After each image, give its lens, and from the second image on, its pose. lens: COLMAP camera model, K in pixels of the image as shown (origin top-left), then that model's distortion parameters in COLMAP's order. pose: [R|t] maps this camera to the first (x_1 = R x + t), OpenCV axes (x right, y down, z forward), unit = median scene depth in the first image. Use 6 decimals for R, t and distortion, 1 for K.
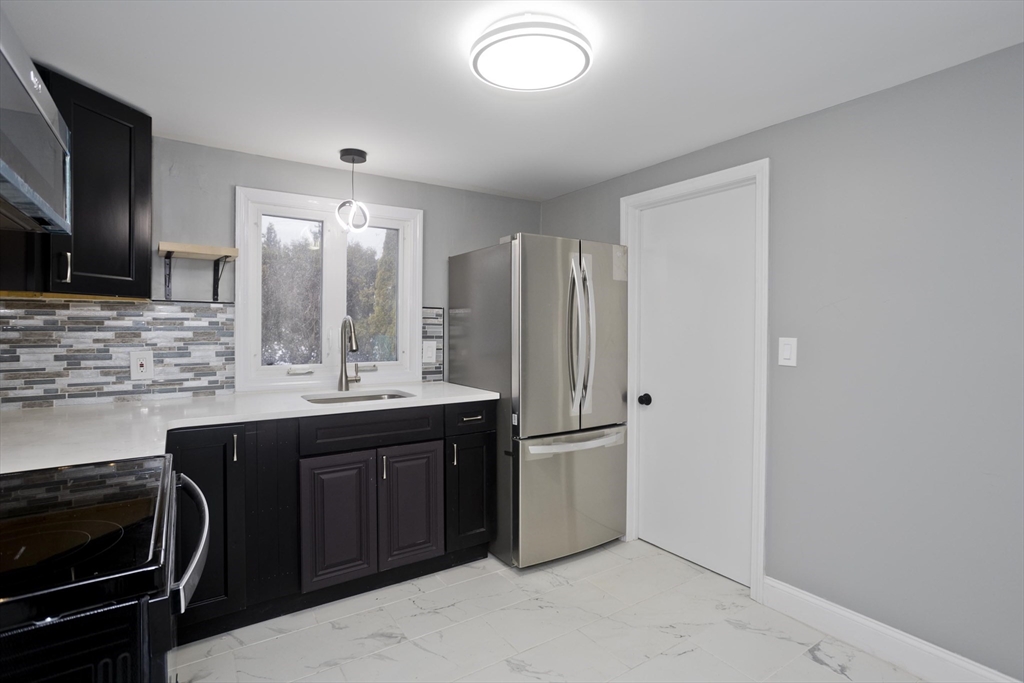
lens RADIAL K [[497.6, 0, 511.6], [0, 497.6, 334.4], [0, 0, 1]] dist [-0.035035, 0.023036]
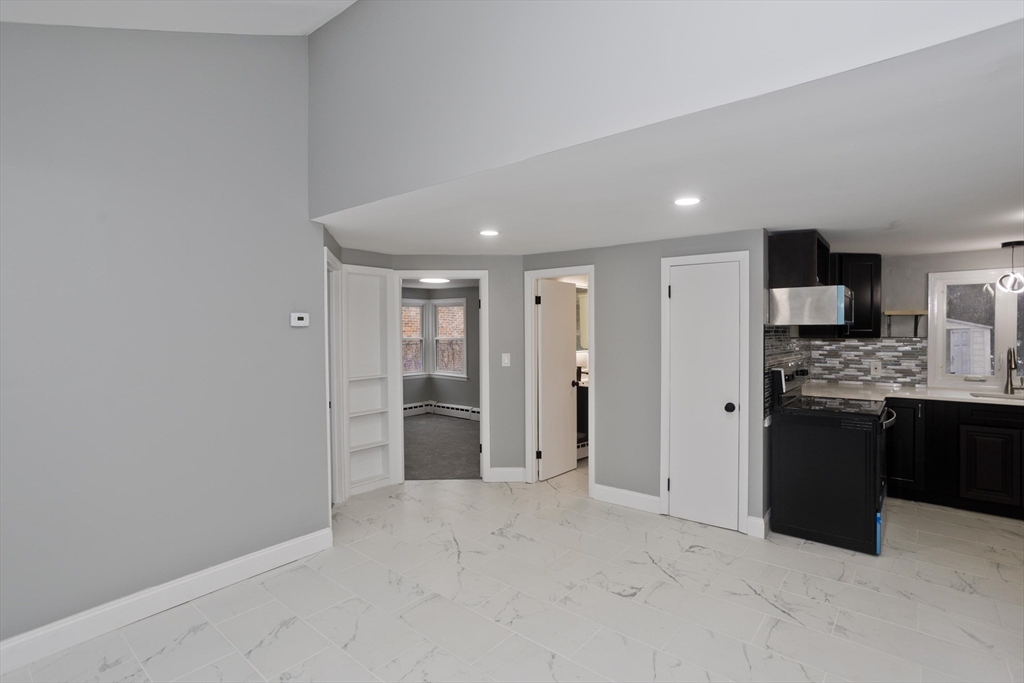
lens RADIAL K [[497.6, 0, 511.6], [0, 497.6, 334.4], [0, 0, 1]] dist [-0.035035, 0.023036]
pose [[0.286517, 0.004384, -0.958065, 0.748295], [-0.008296, 0.999963, 0.002094, -0.067902], [0.958039, 0.007348, 0.286543, -1.007290]]
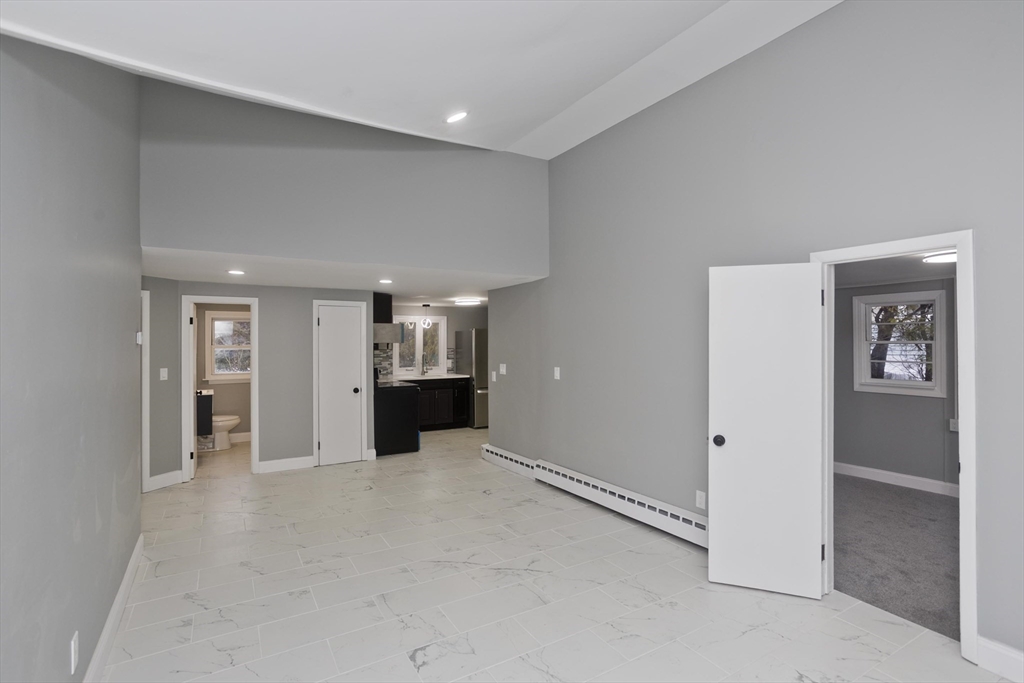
lens RADIAL K [[503.7, 0, 512.8], [0, 503.7, 337.6], [0, 0, 1]] dist [-0.038309, 0.000244]
pose [[0.998600, -0.008235, -0.052260, 0.471067], [0.007076, 0.999726, -0.022323, -0.062759], [0.052430, 0.021922, 0.998384, -2.514050]]
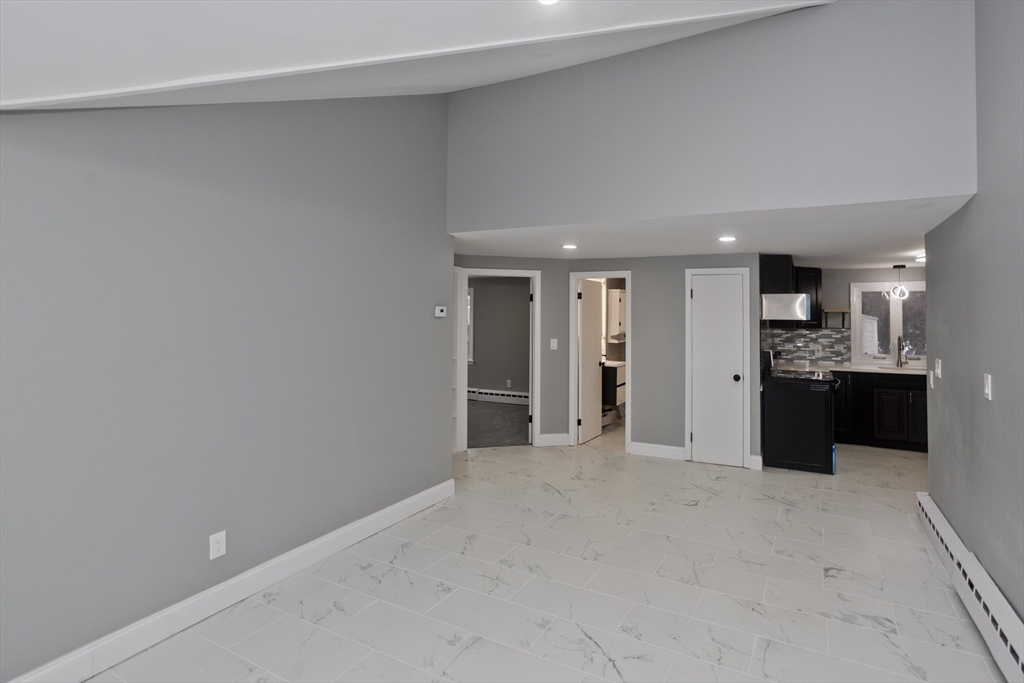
lens RADIAL K [[514.1, 0, 555.8], [0, 514.1, 293.1], [0, 0, 1]] dist [-0.017272, 0.000701]
pose [[0.488923, -0.037911, -0.871503, 1.034704], [-0.018952, 0.998358, -0.054062, -0.075728], [0.872121, 0.042949, 0.487401, -1.676923]]
